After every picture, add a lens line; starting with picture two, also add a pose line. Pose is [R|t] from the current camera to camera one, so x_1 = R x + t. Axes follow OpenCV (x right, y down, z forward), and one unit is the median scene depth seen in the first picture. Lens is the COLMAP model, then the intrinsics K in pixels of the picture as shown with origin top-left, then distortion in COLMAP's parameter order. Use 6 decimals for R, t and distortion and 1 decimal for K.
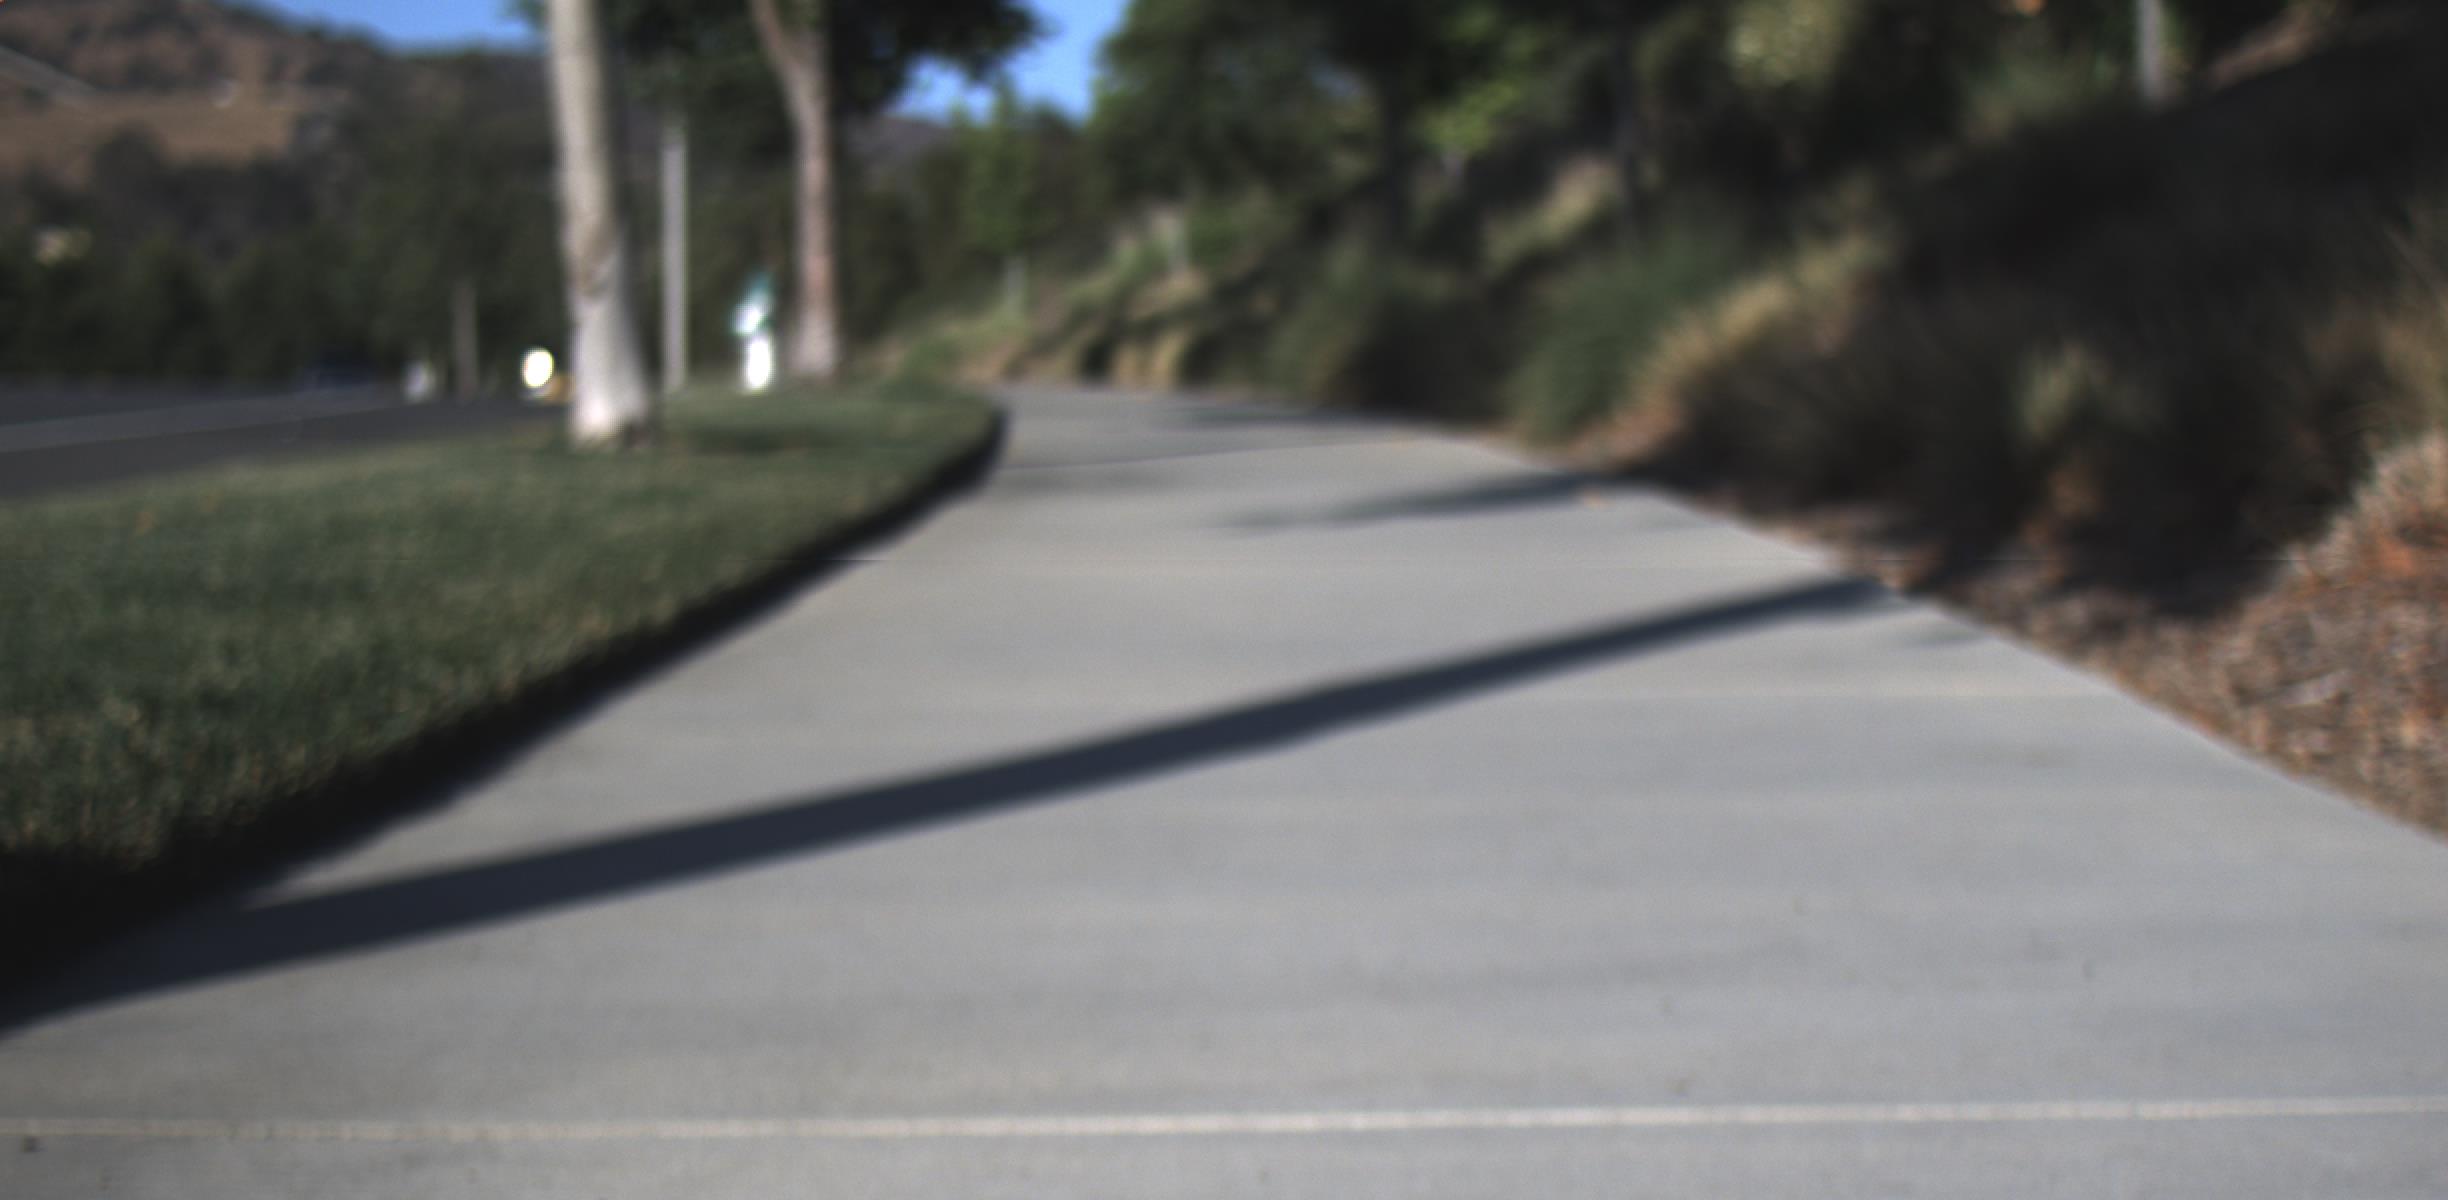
lens RADIAL K [[4853.3, 0, 1224.0], [0, 4853.3, 600.0], [0, 0, 1]] dist [0.035004, 0.334082]
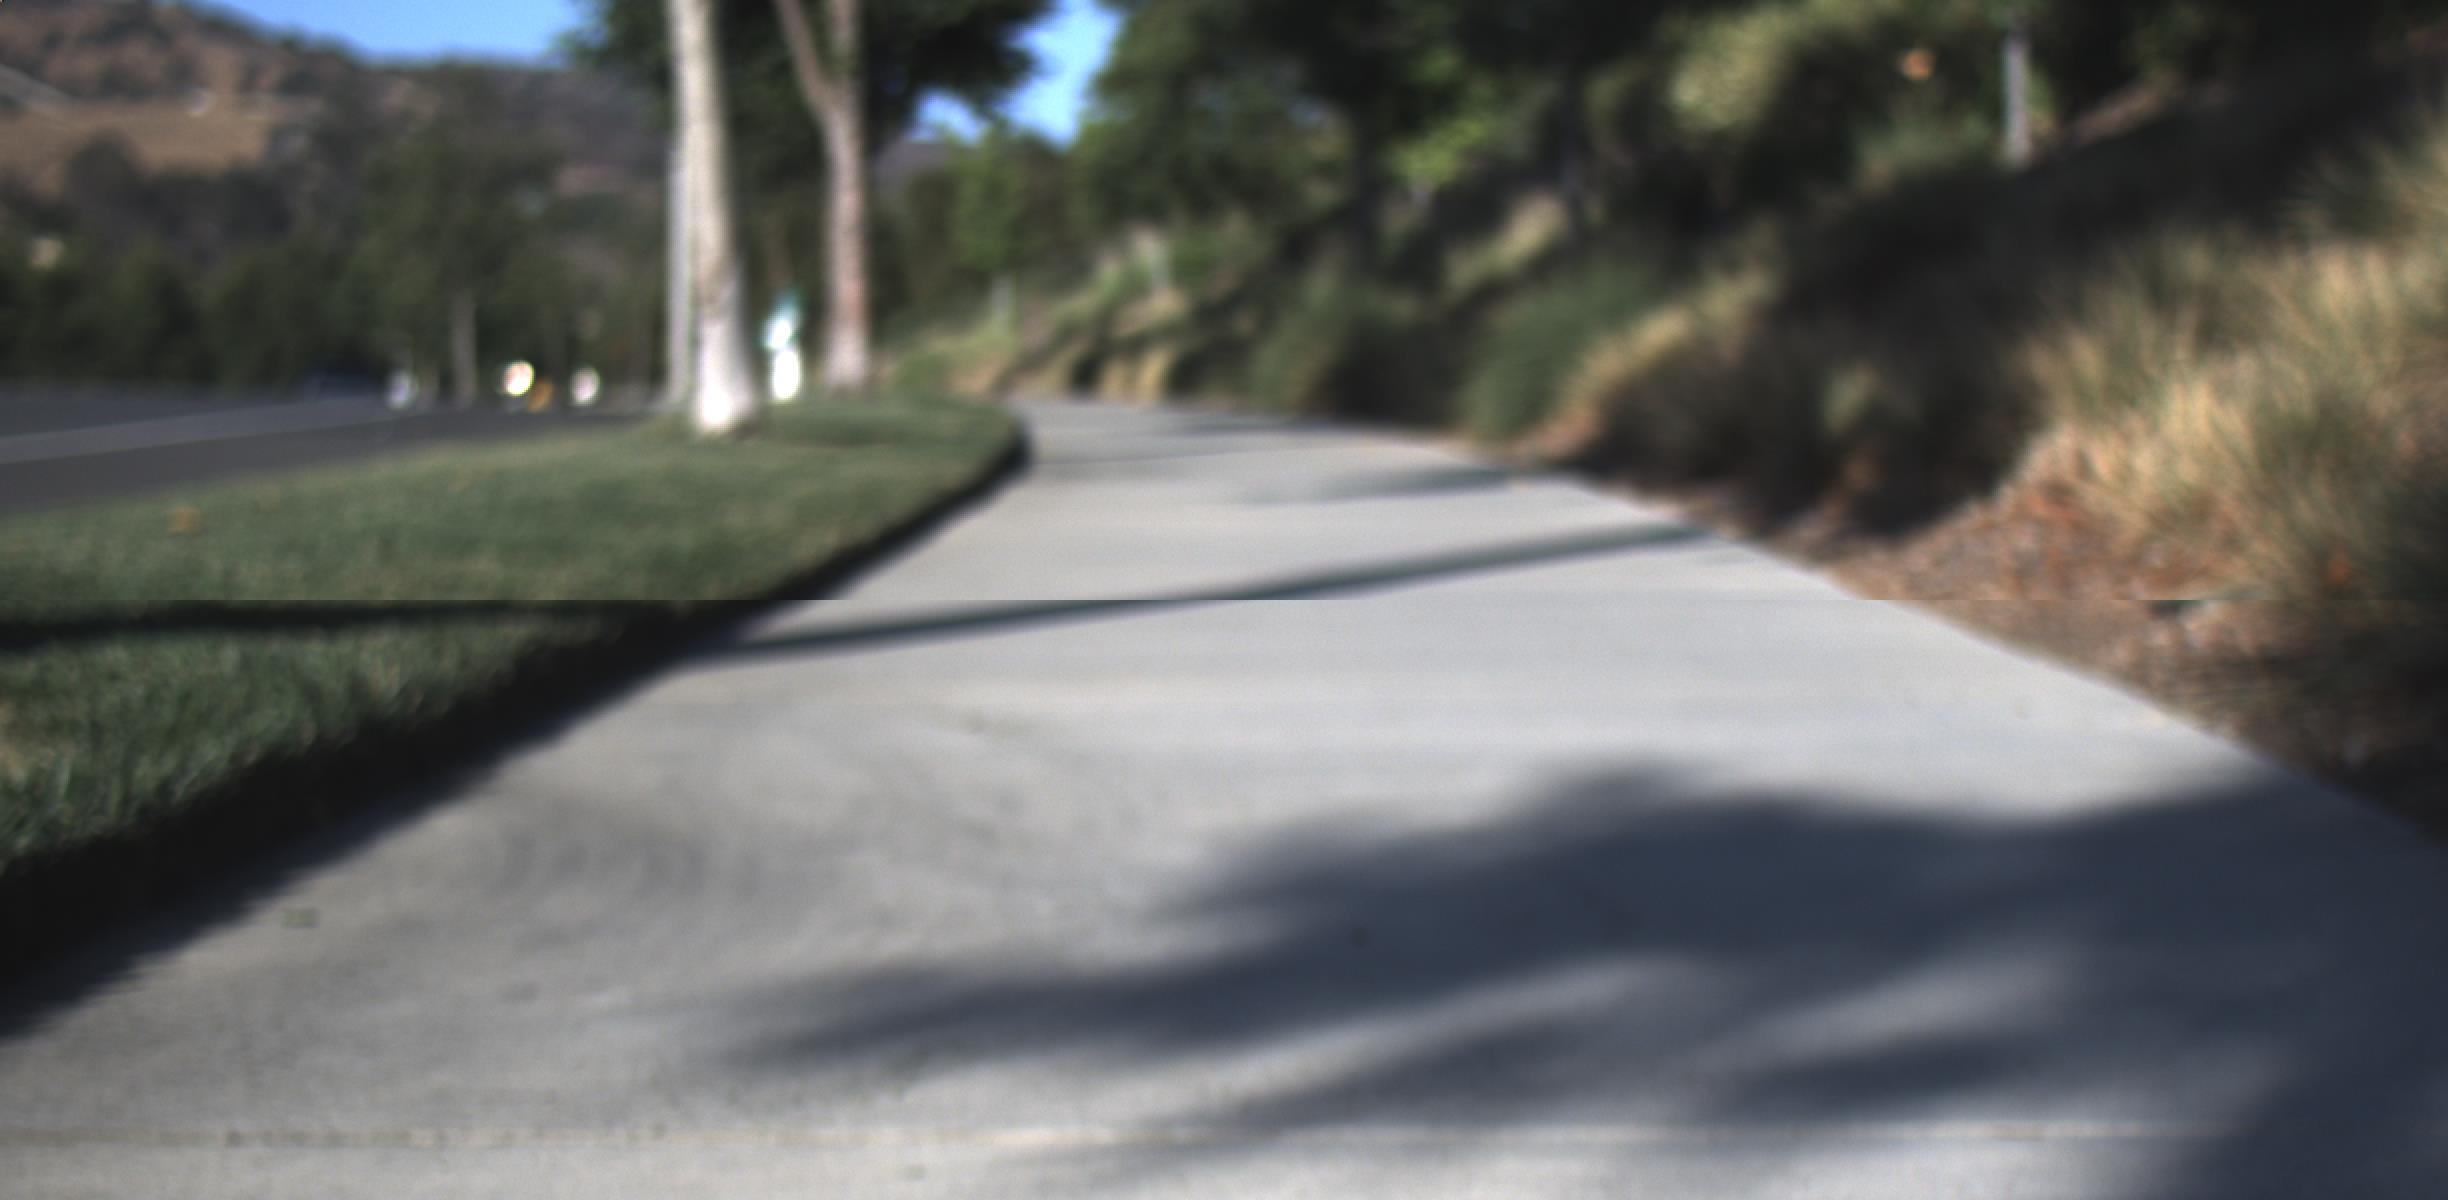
lens RADIAL K [[4853.3, 0, 1224.0], [0, 4853.3, 600.0], [0, 0, 1]] dist [0.035004, 0.334082]
pose [[0.999942, 0.008570, 0.006488, -0.002150], [-0.008547, 0.999957, -0.003634, 0.003606], [-0.006519, 0.003578, 0.999972, -0.063701]]
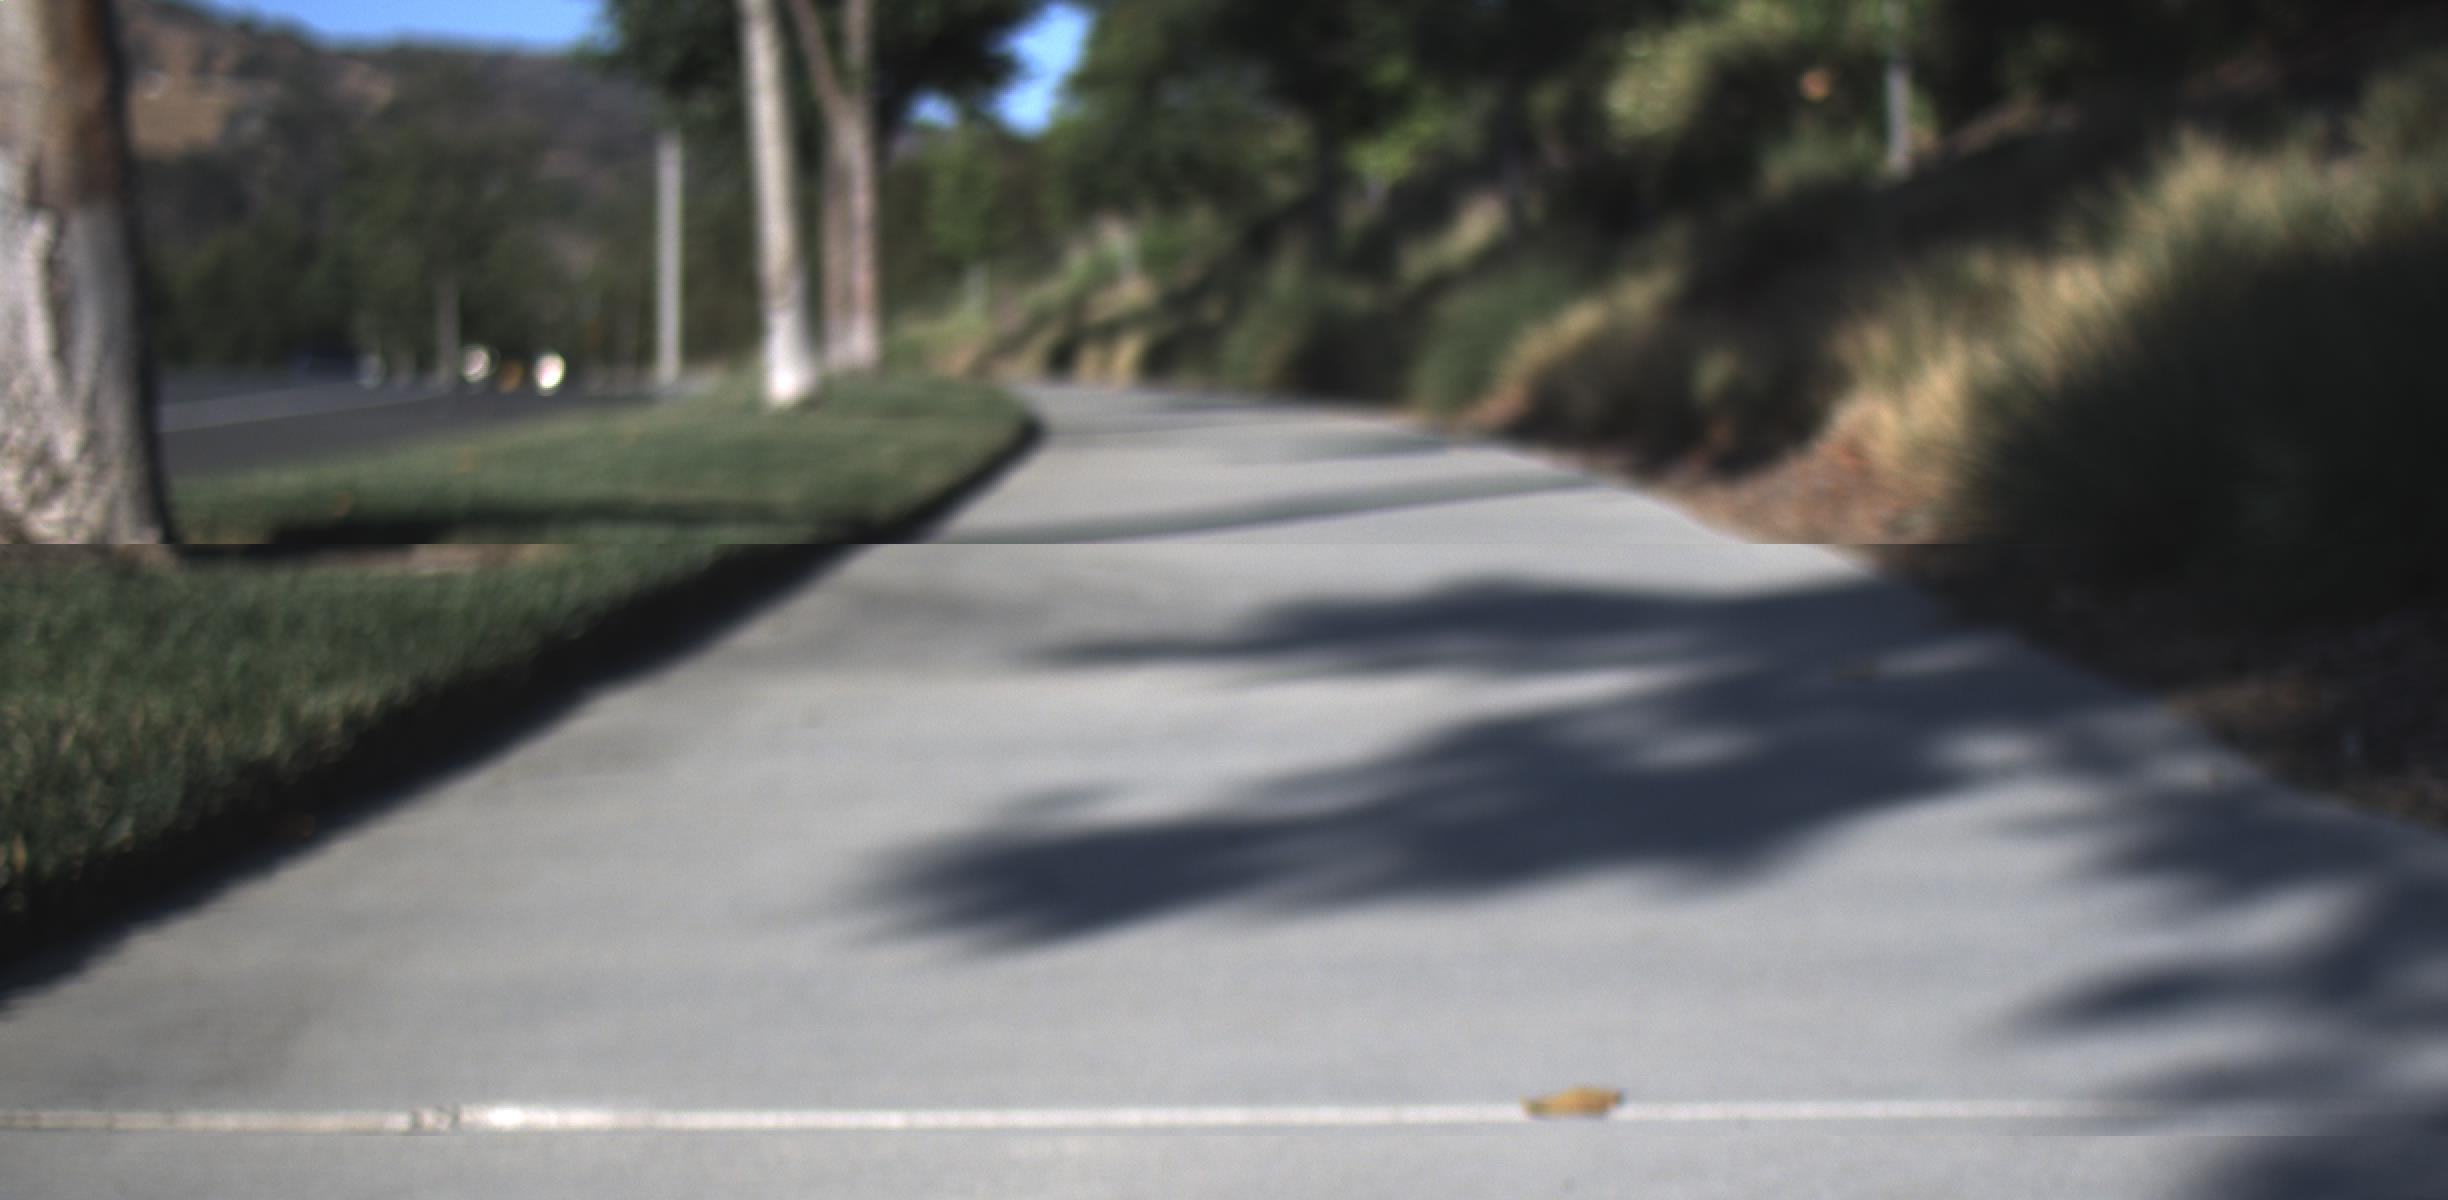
lens RADIAL K [[4853.3, 0, 1224.0], [0, 4853.3, 600.0], [0, 0, 1]] dist [0.035004, 0.334082]
pose [[0.999830, 0.009693, 0.015665, -0.005113], [-0.009685, 0.999953, -0.000633, 0.007098], [-0.015671, 0.000481, 0.999877, -0.128061]]
